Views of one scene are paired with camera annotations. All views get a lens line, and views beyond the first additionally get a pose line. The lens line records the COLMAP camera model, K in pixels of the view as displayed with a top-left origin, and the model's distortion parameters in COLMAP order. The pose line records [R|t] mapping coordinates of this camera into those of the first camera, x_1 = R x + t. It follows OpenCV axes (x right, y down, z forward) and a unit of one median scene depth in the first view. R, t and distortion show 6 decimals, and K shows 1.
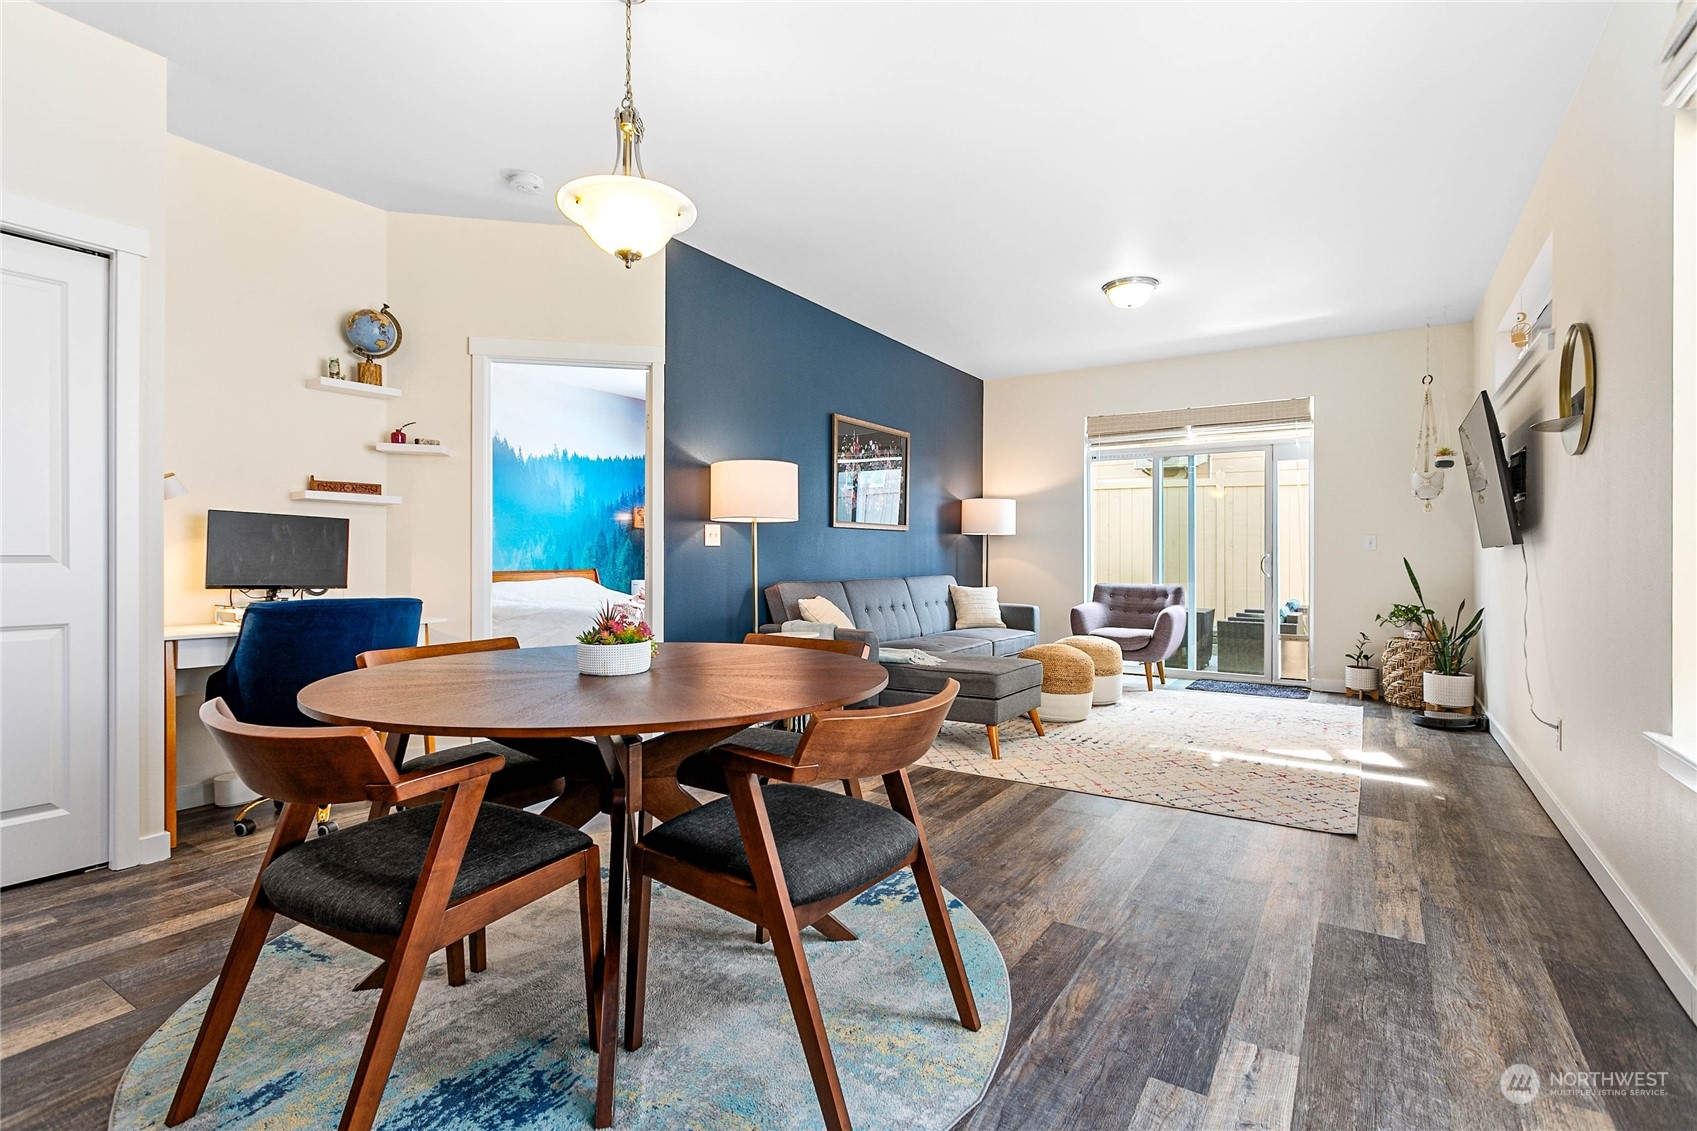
lens RADIAL K [[801.4, 0, 841.0], [0, 801.4, 563.2], [0, 0, 1]] dist [-0.021620, 0.007664]
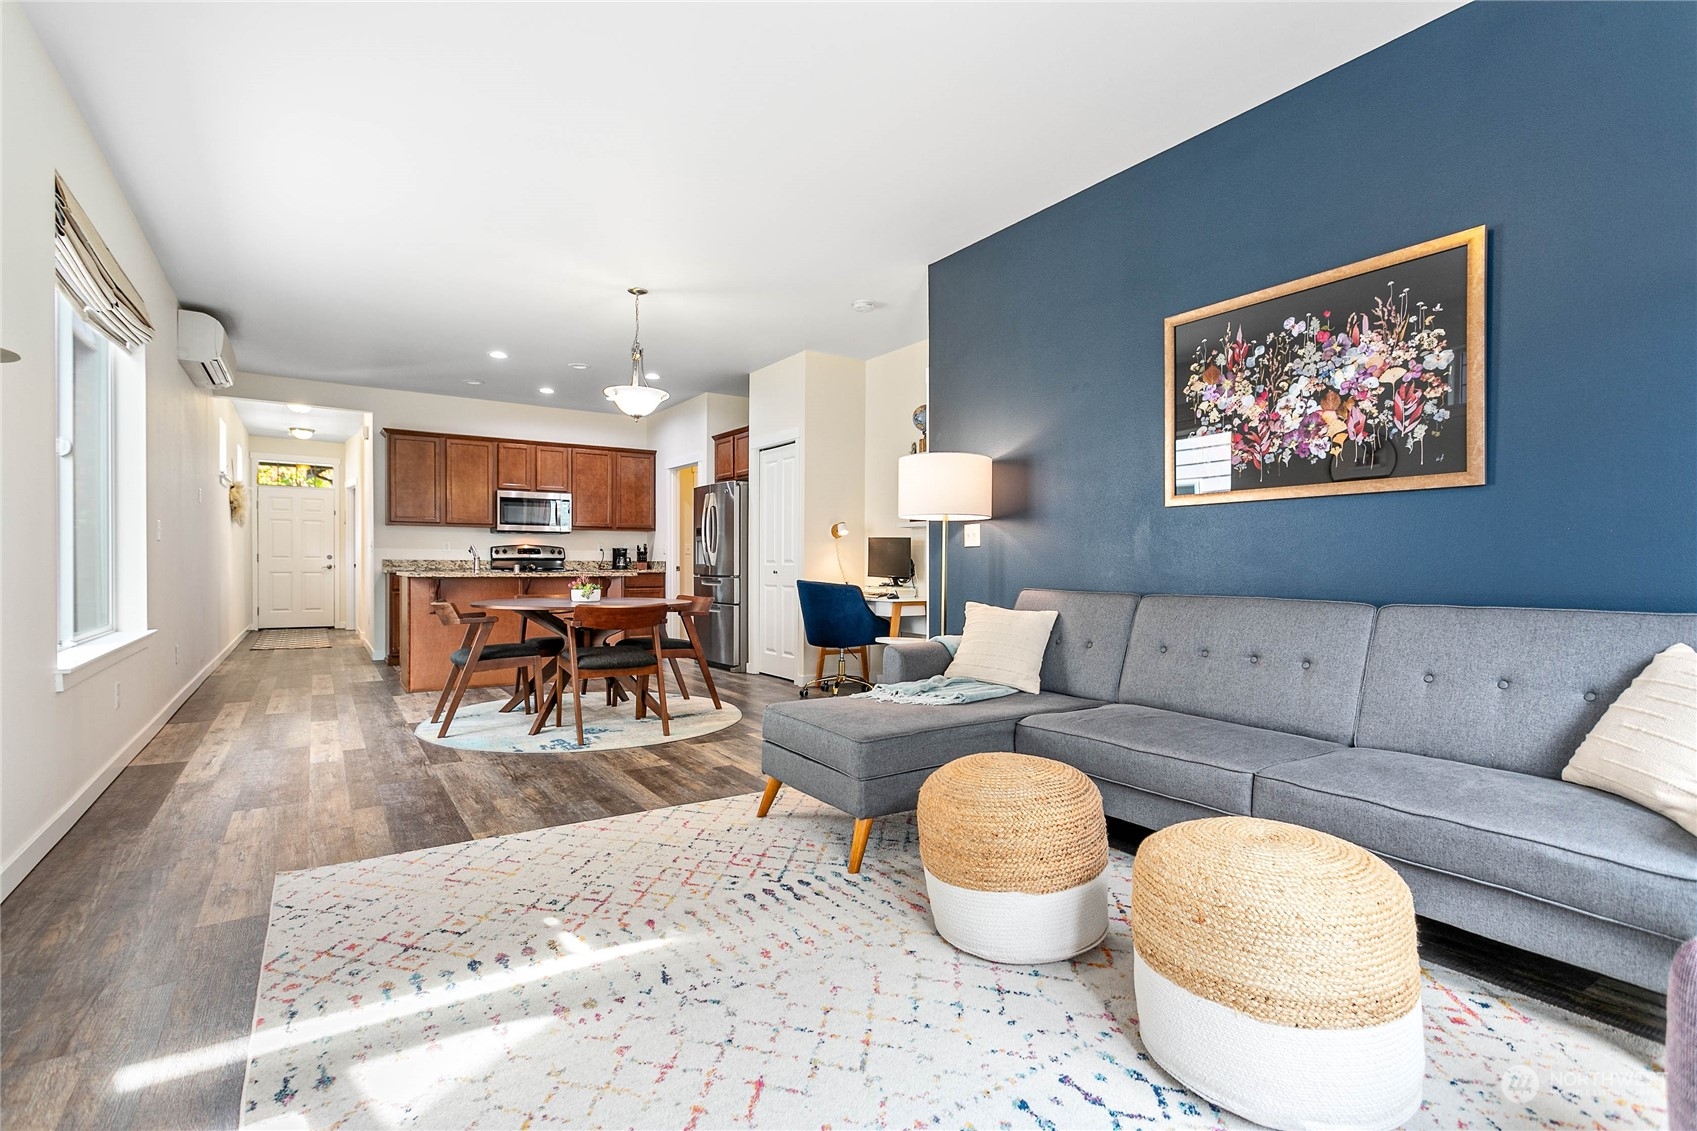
lens RADIAL K [[801.4, 0, 850.6], [0, 801.4, 556.2], [0, 0, 1]] dist [-0.021620, 0.007664]
pose [[-0.384860, -0.017028, -0.922818, 0.634996], [-0.012361, 0.999835, -0.013294, 0.004587], [0.922892, 0.006291, -0.385007, 1.000659]]
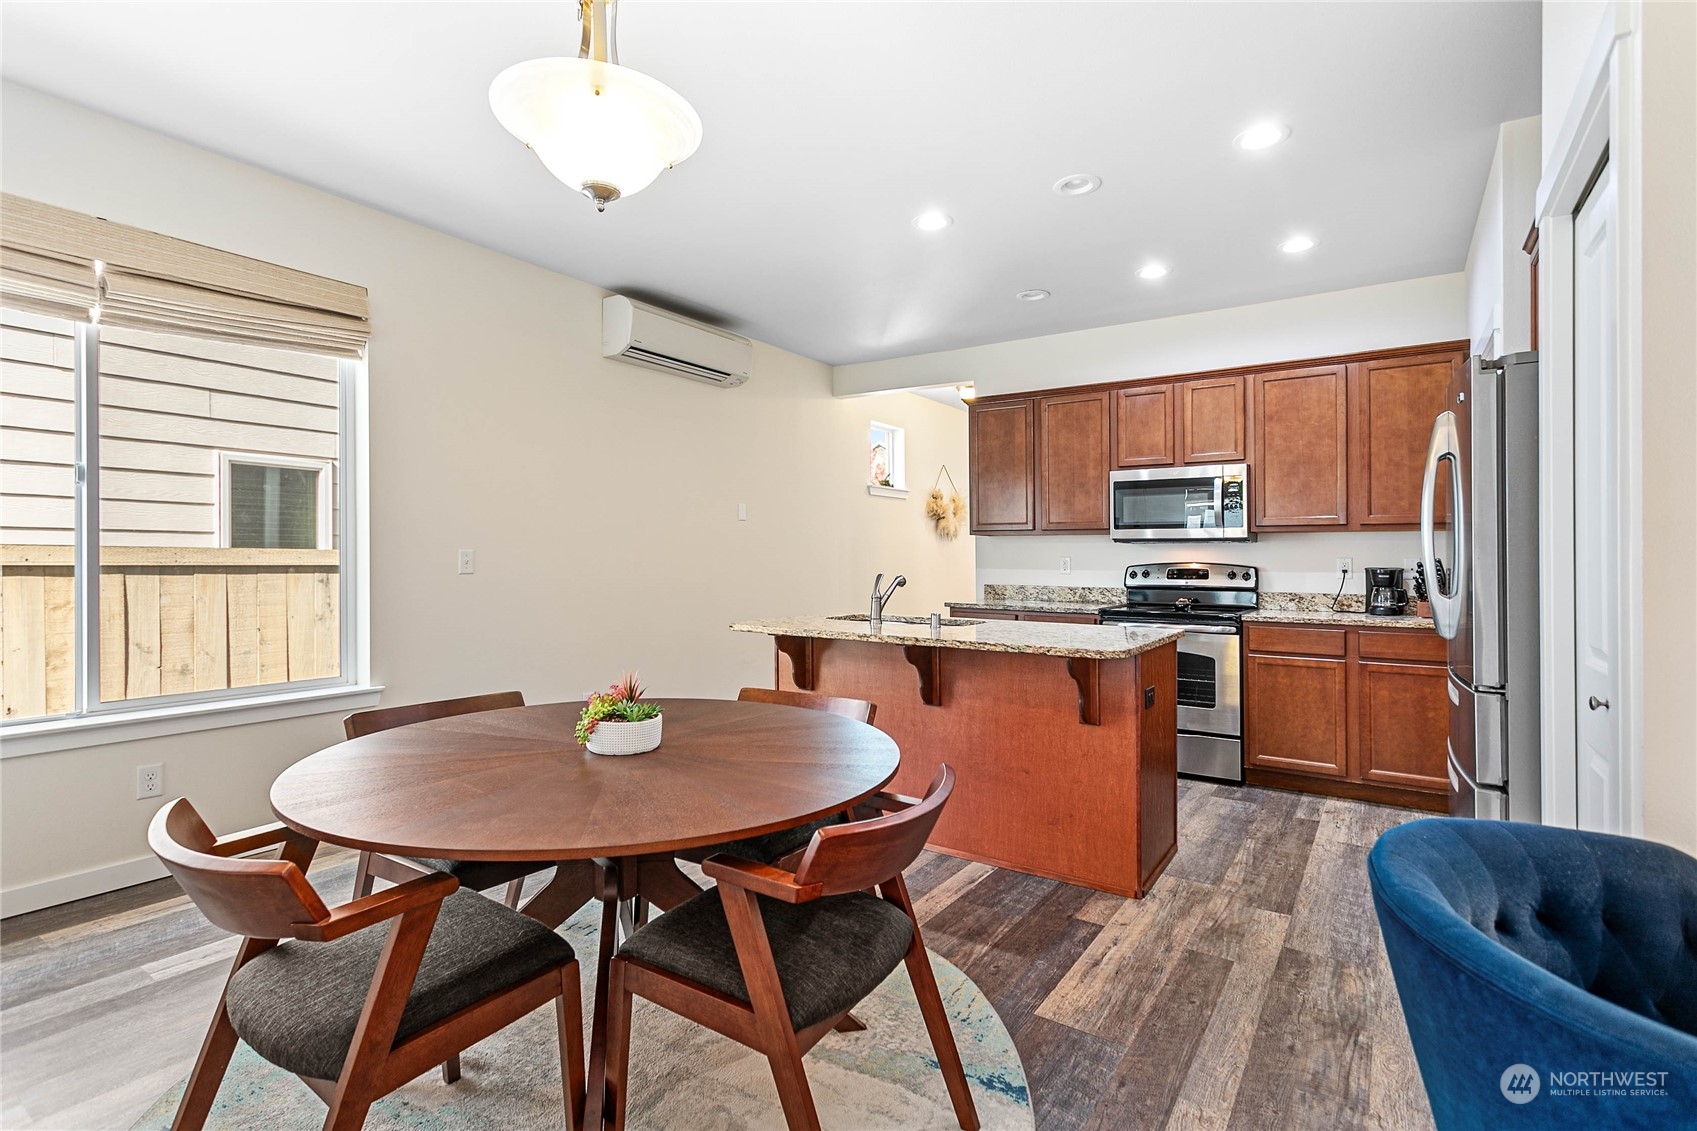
lens RADIAL K [[801.4, 0, 835.0], [0, 801.4, 539.6], [0, 0, 1]] dist [-0.021620, 0.007664]
pose [[-0.999374, -0.012259, 0.033196, -0.208588], [-0.012767, 0.999804, -0.015127, -0.037465], [-0.033004, -0.015541, -0.999334, 0.704248]]
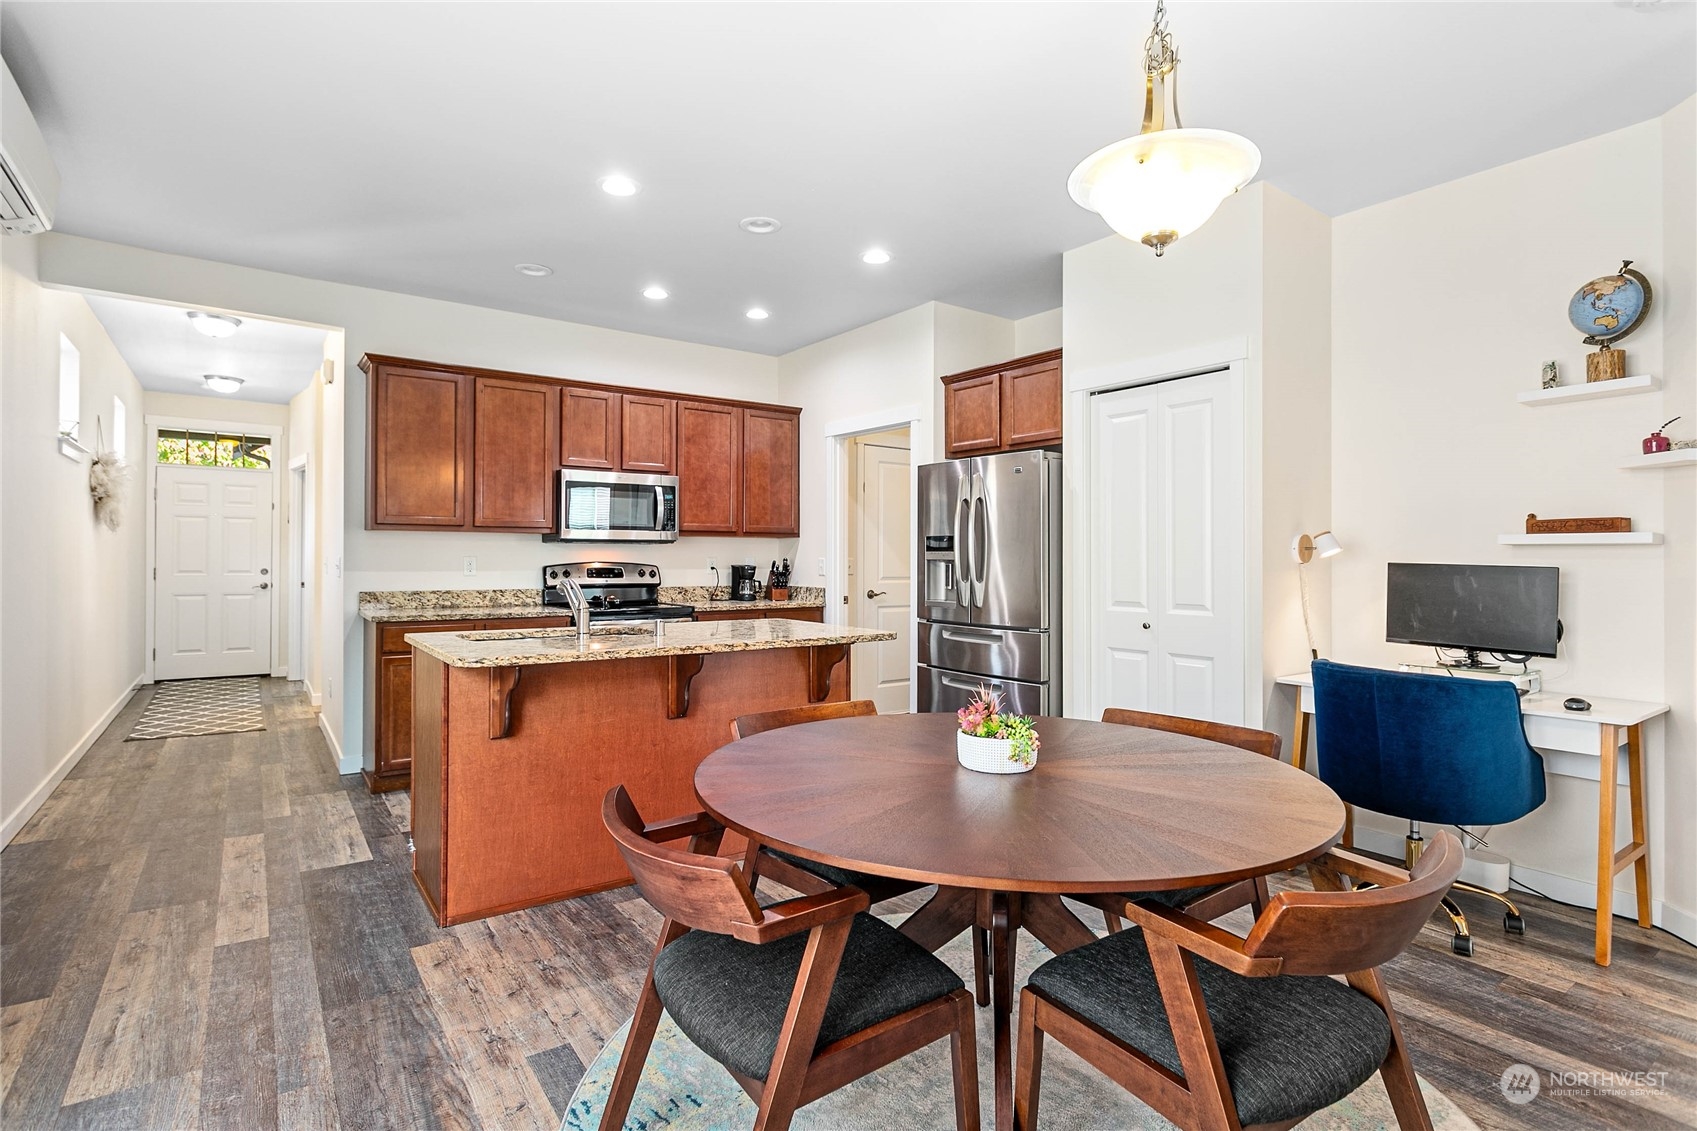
lens RADIAL K [[836.9, 0, 841.6], [0, 836.9, 537.2], [0, 0, 1]] dist [-0.020184, 0.003034]
pose [[-0.360719, -0.032529, -0.932107, 0.241065], [-0.013226, 0.999470, -0.029762, -0.034154], [0.932581, 0.001592, -0.360958, 0.423318]]
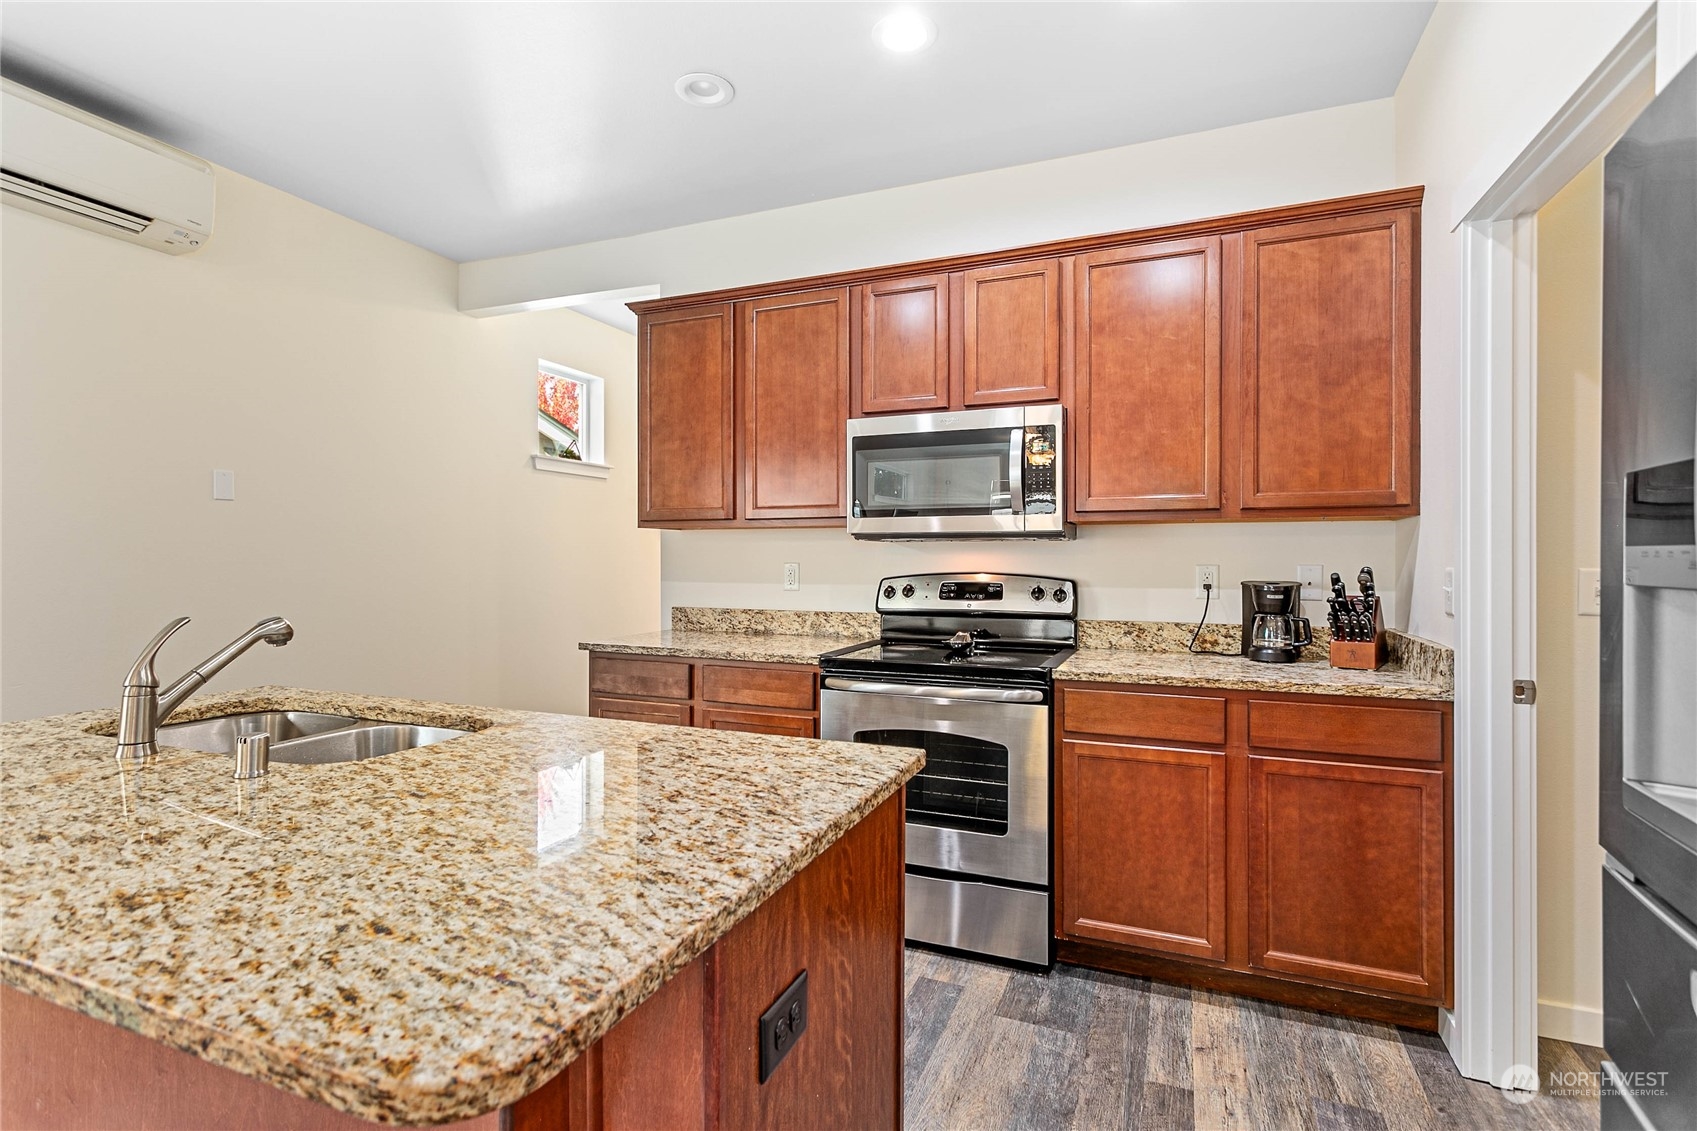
lens RADIAL K [[801.4, 0, 838.1], [0, 801.4, 559.9], [0, 0, 1]] dist [-0.021620, 0.007664]
pose [[-0.984018, -0.009896, -0.177796, -0.381975], [-0.011187, 0.999918, 0.006258, -0.041483], [0.177719, 0.008147, -0.984047, 0.331766]]
